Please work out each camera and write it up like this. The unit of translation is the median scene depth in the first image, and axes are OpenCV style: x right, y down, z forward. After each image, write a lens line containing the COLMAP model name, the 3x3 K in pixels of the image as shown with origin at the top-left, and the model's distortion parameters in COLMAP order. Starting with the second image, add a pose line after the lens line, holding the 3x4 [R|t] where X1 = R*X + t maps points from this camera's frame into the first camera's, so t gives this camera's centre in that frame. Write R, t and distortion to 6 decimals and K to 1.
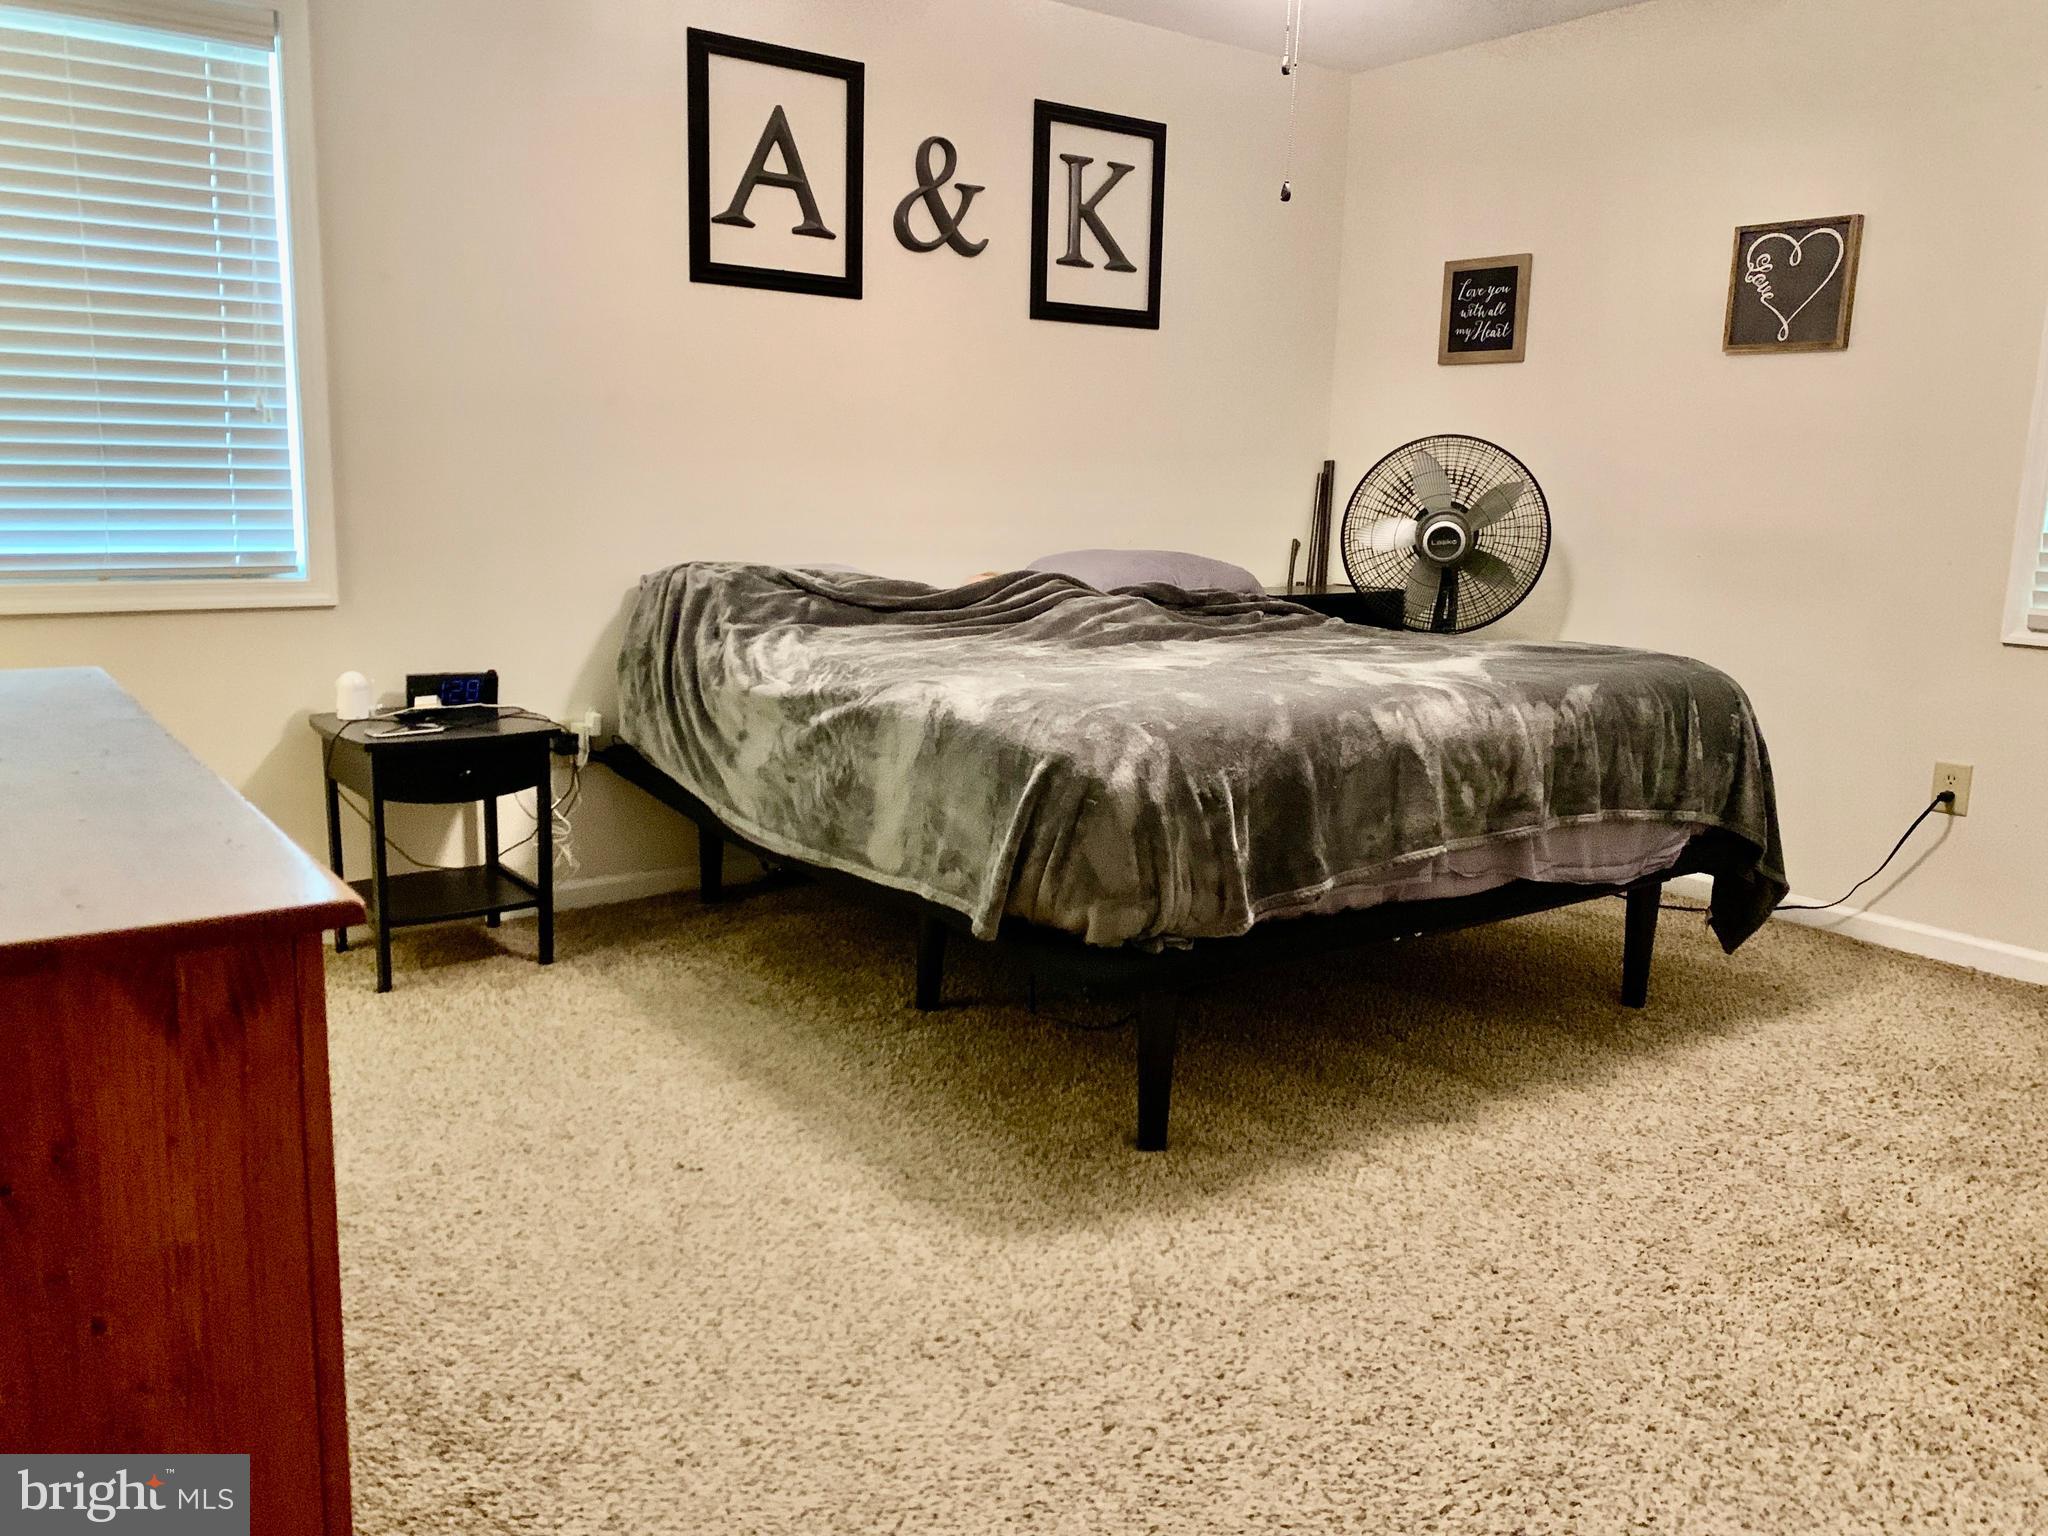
lens RADIAL K [[1576.9, 0, 1024.0], [0, 1576.9, 768.0], [0, 0, 1]] dist [0.006325, -0.000285]
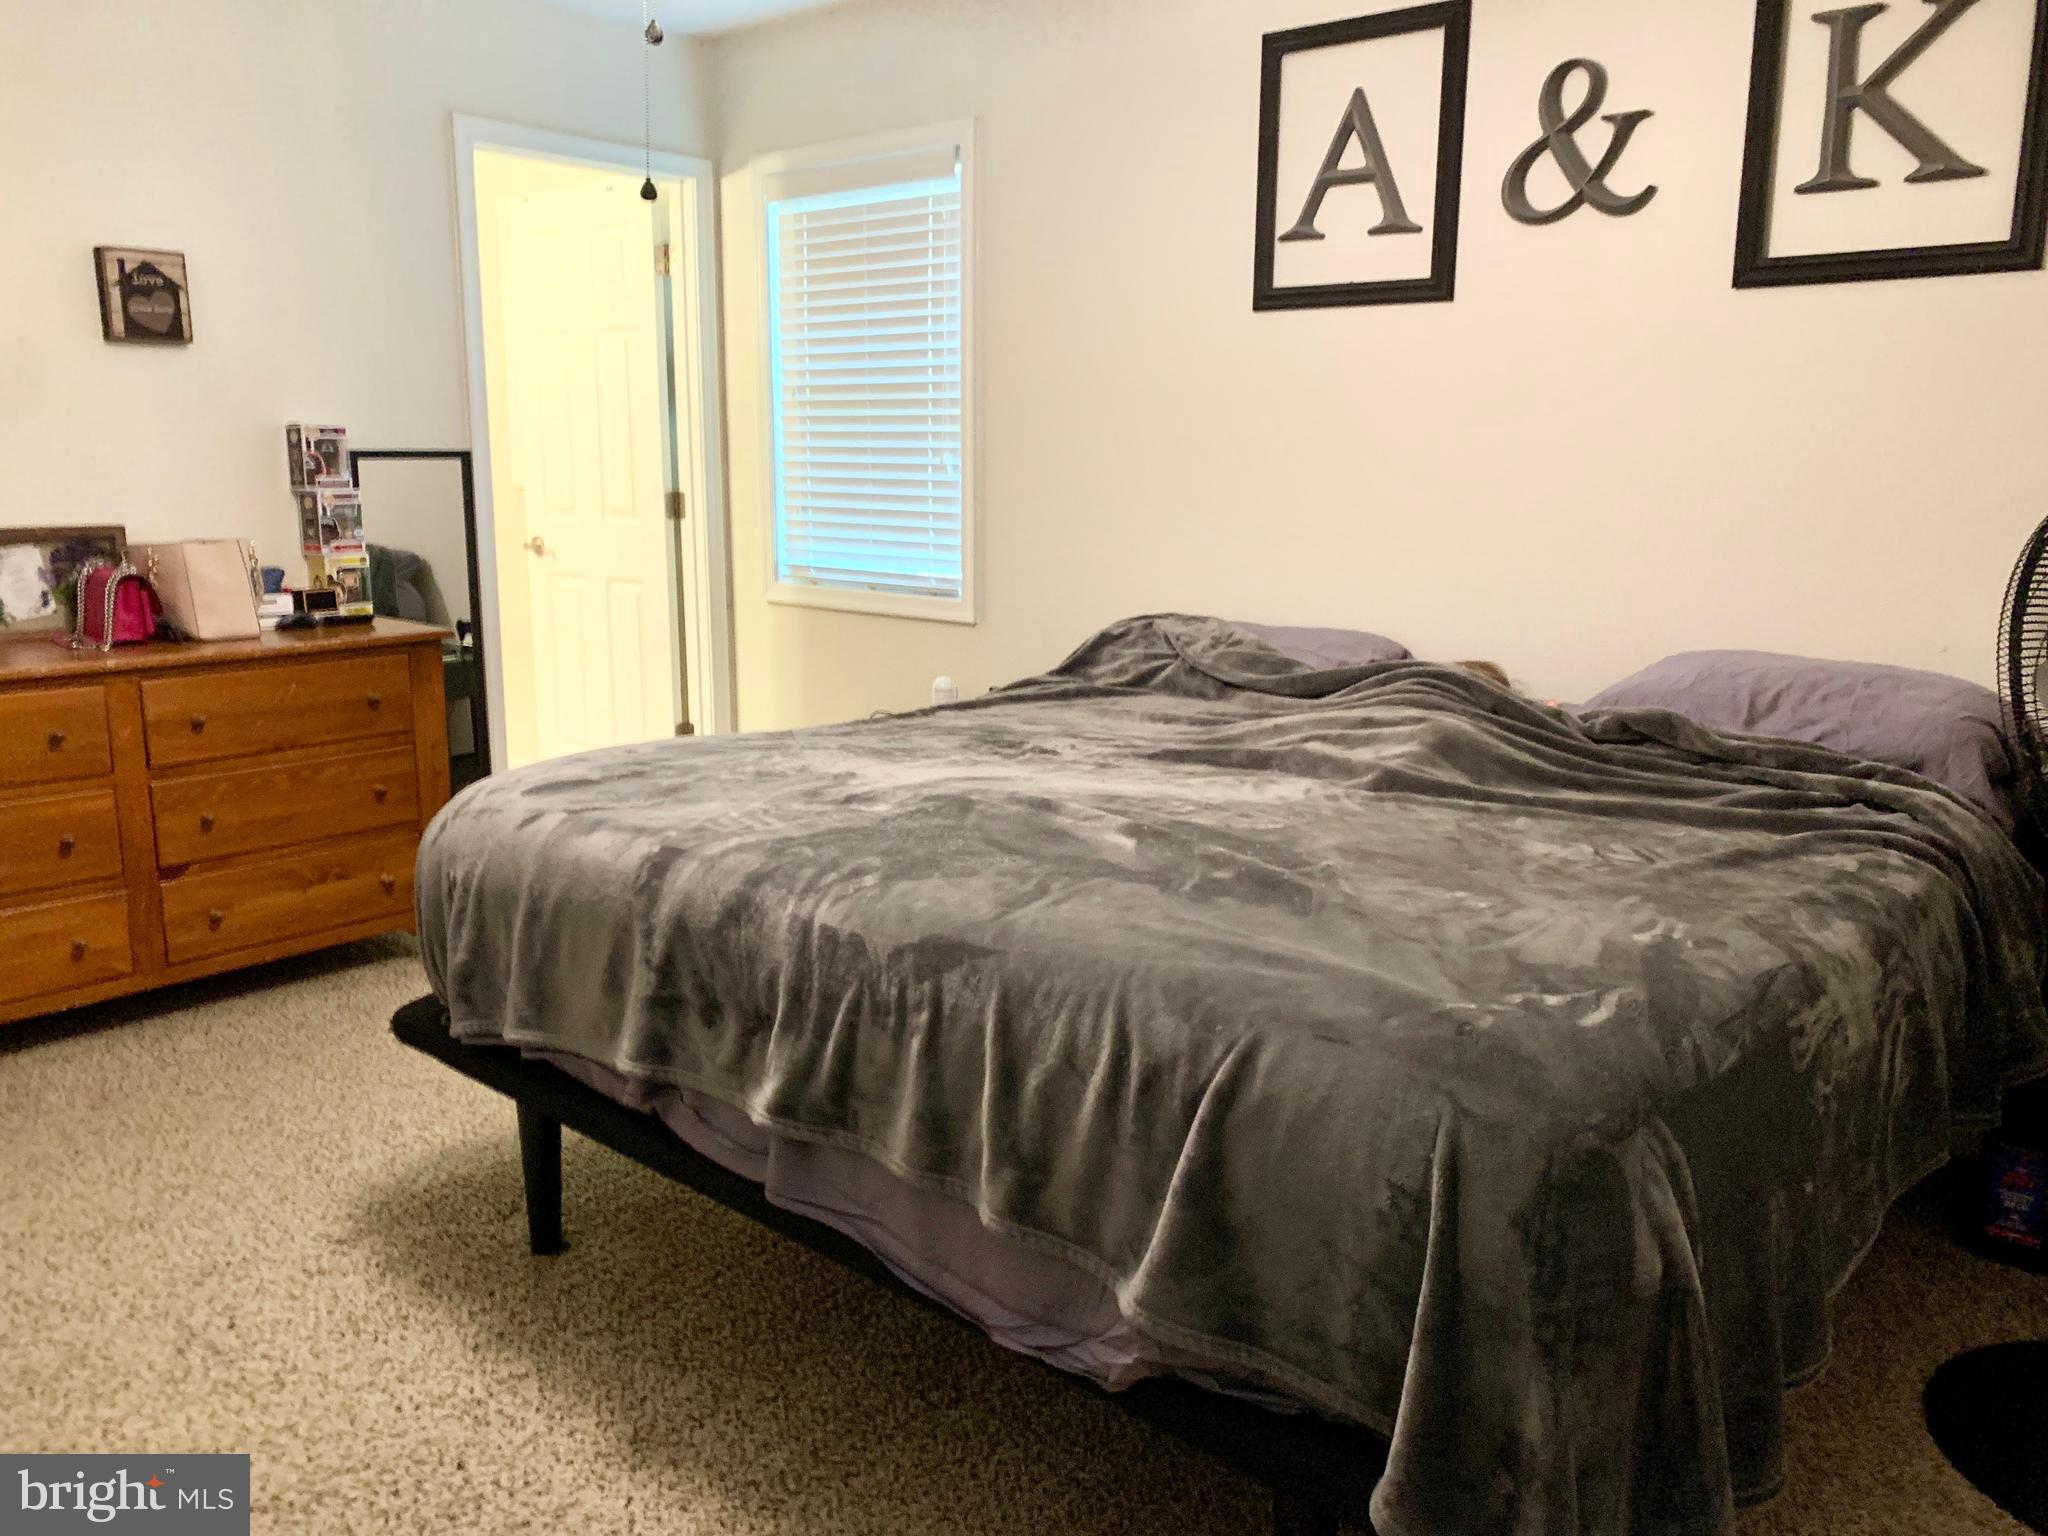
lens RADIAL K [[1558.2, 0, 1033.7], [0, 1558.2, 754.9], [0, 0, 1]] dist [0.096520, -0.138954]
pose [[0.237110, 0.157657, -0.958605, 0.664215], [-0.189073, 0.975364, 0.113646, -0.132802], [0.952906, 0.154300, 0.261078, 0.662096]]
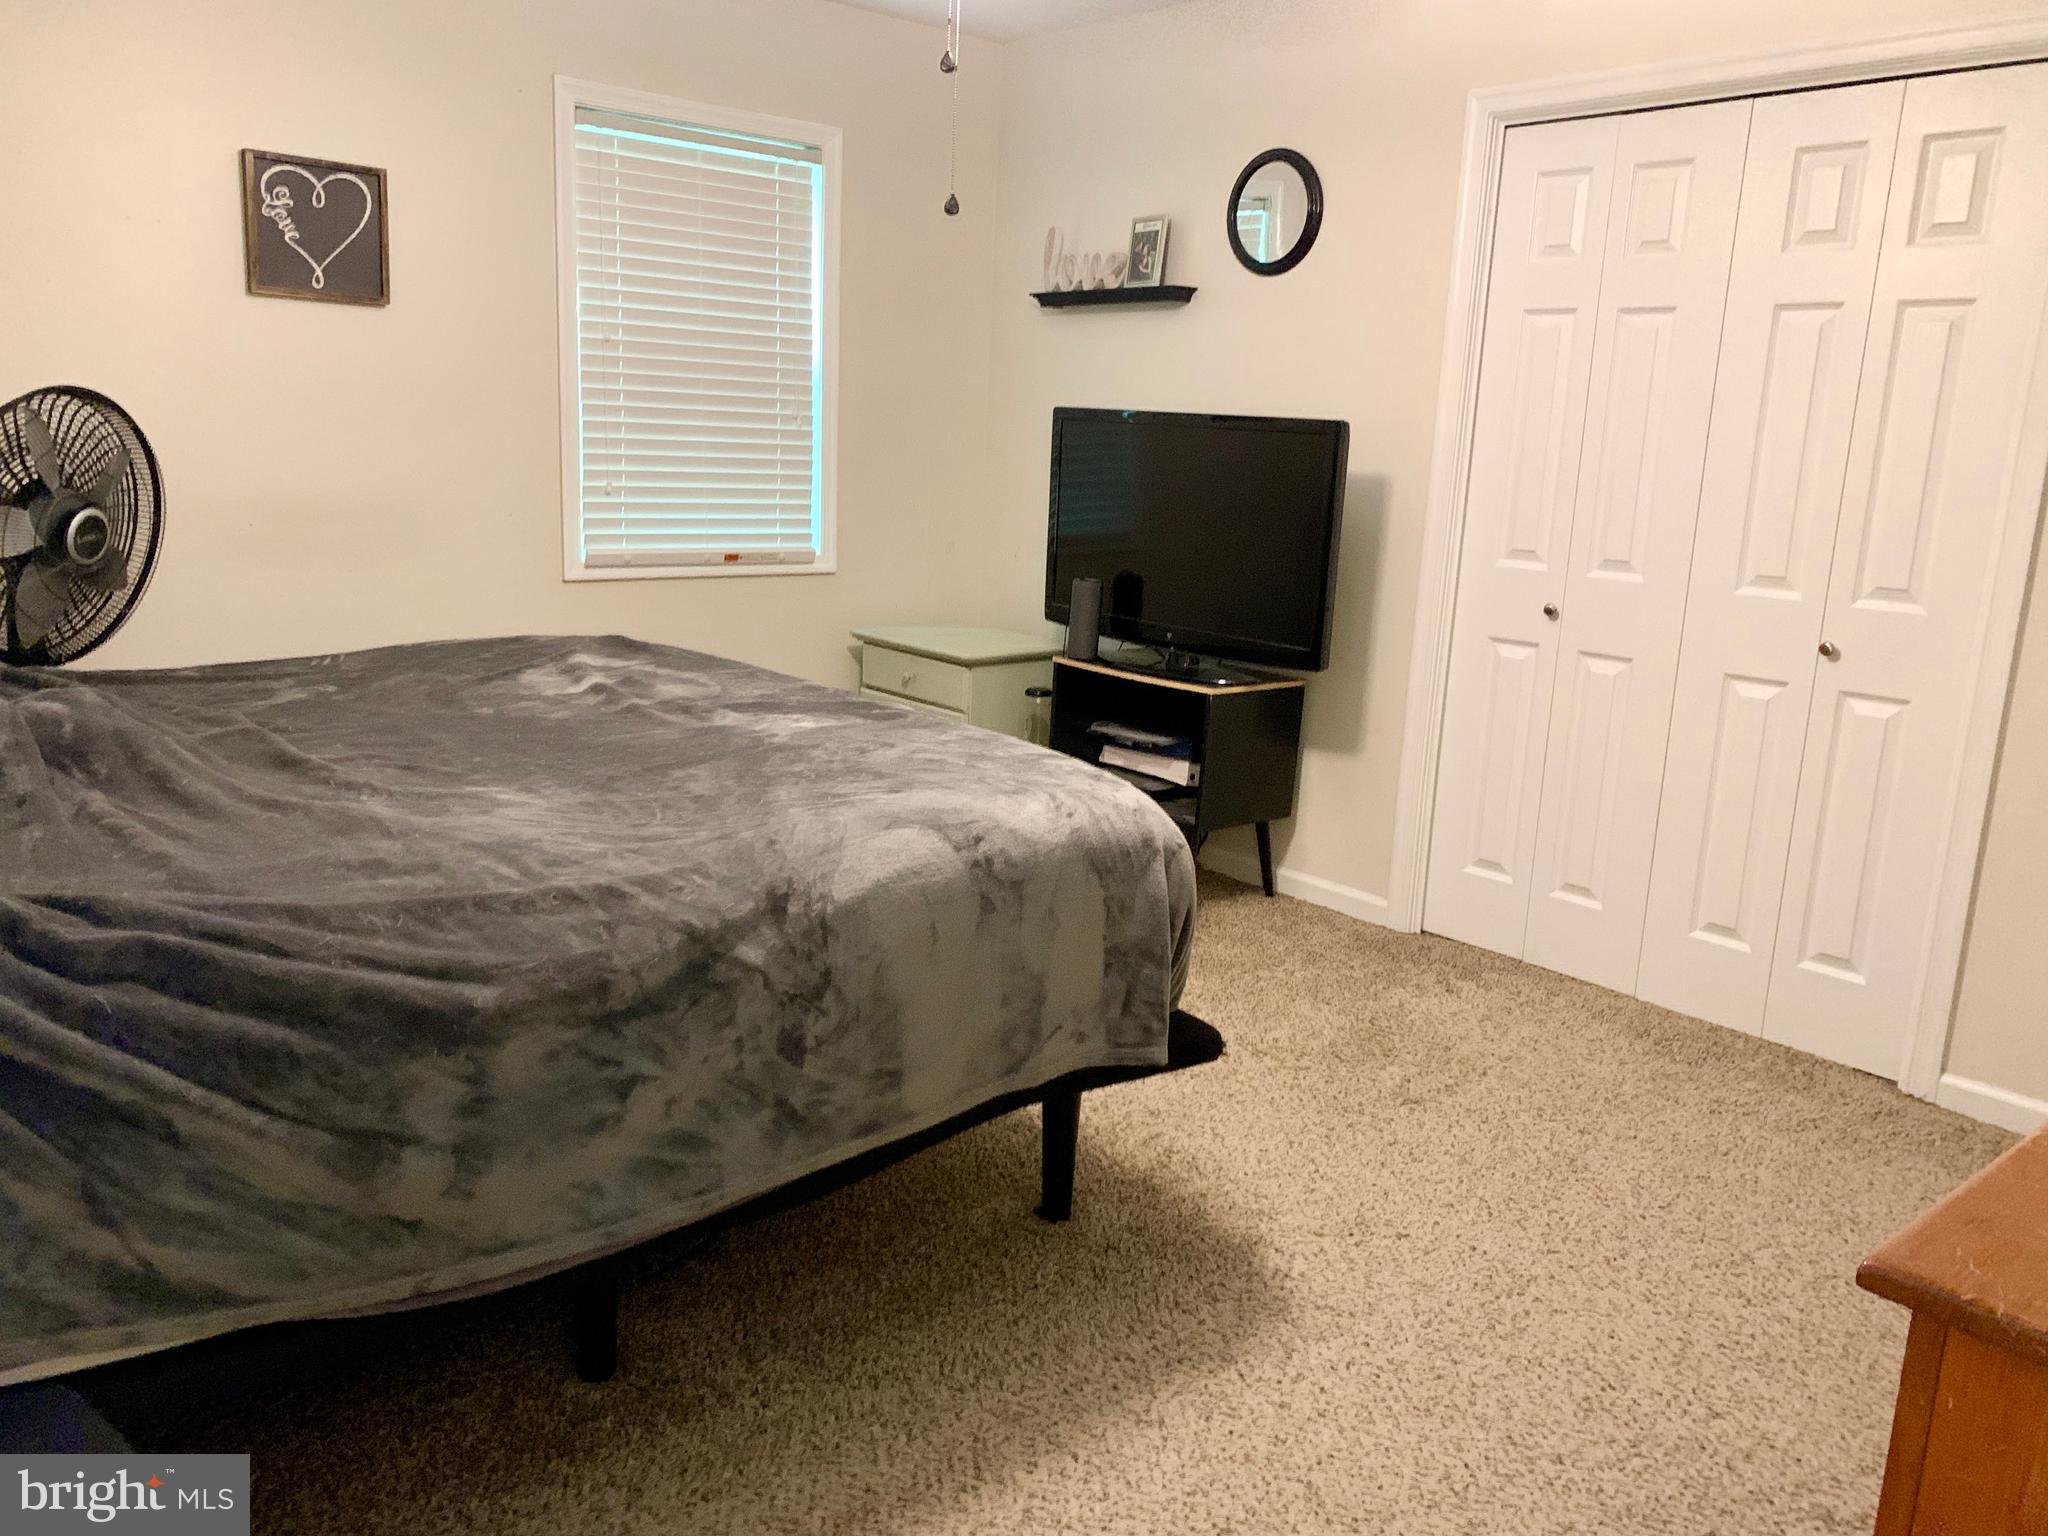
lens RADIAL K [[1560.3, 0, 1043.5], [0, 1560.3, 767.5], [0, 0, 1]] dist [0.073738, -0.125144]
pose [[-0.093621, -0.233588, 0.967818, -0.516731], [0.145920, 0.958371, 0.245423, -0.167283], [-0.984857, 0.164201, -0.055638, 0.683174]]
